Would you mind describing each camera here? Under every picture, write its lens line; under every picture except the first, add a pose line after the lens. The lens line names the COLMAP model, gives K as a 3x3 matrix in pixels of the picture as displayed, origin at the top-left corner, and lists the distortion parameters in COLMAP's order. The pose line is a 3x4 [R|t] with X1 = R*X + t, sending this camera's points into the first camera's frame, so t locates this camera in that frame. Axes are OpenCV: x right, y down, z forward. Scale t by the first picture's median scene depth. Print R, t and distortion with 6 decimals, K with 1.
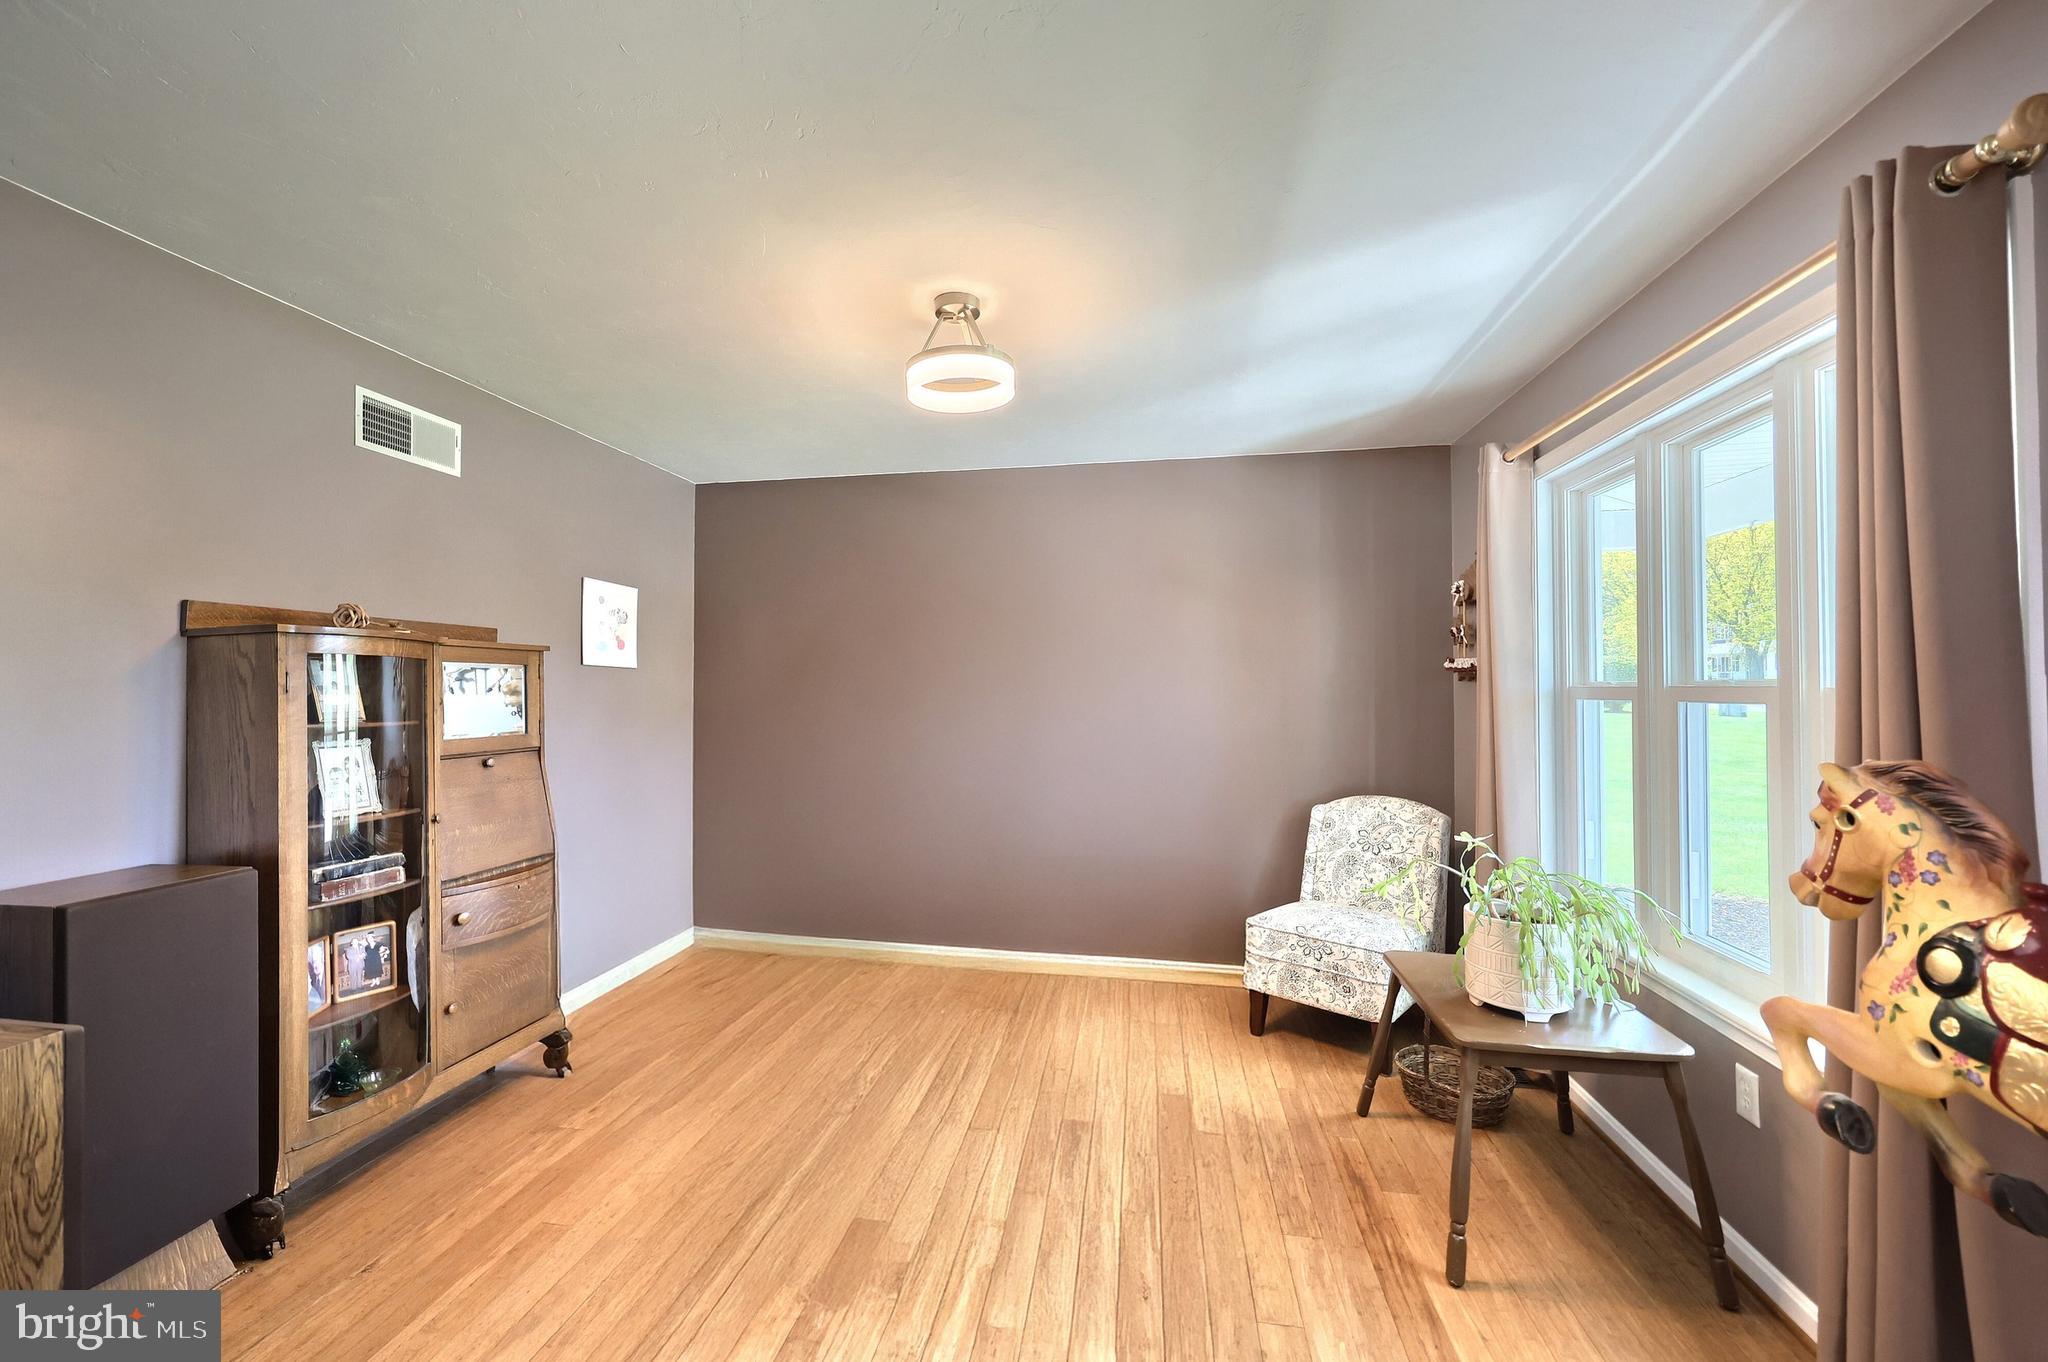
lens RADIAL K [[834.7, 0, 1008.2], [0, 834.7, 679.4], [0, 0, 1]] dist [-0.000595, -0.000517]
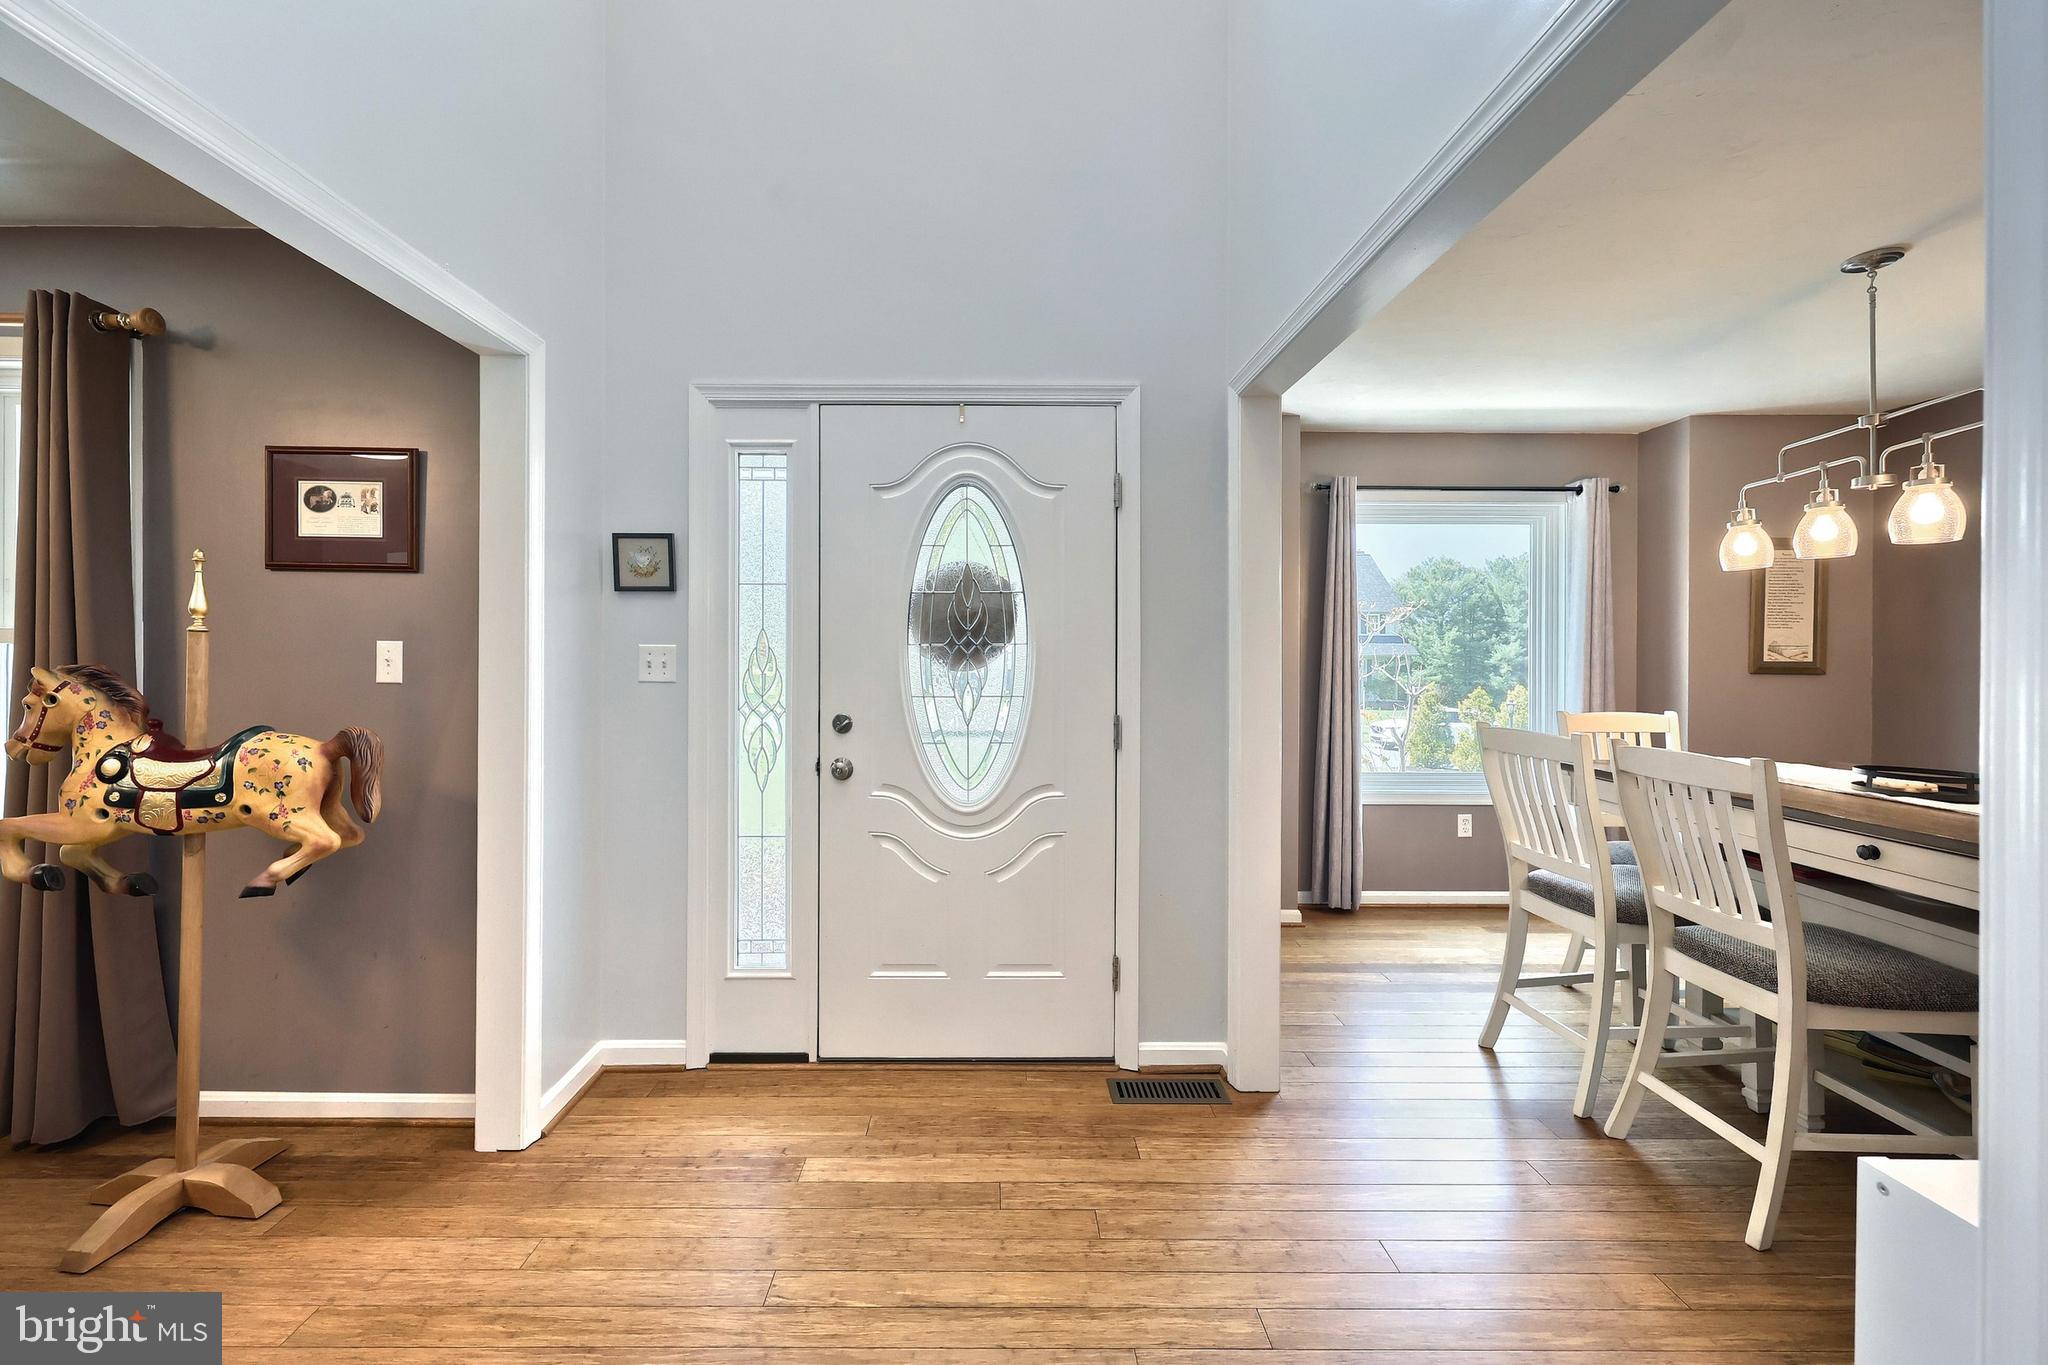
lens RADIAL K [[834.7, 0, 996.8], [0, 834.7, 655.9], [0, 0, 1]] dist [-0.000595, -0.000517]
pose [[-0.172694, 0.002038, 0.984973, -1.051198], [-0.017423, 0.999835, -0.005123, 0.057988], [-0.984821, -0.018046, -0.172630, -0.631071]]
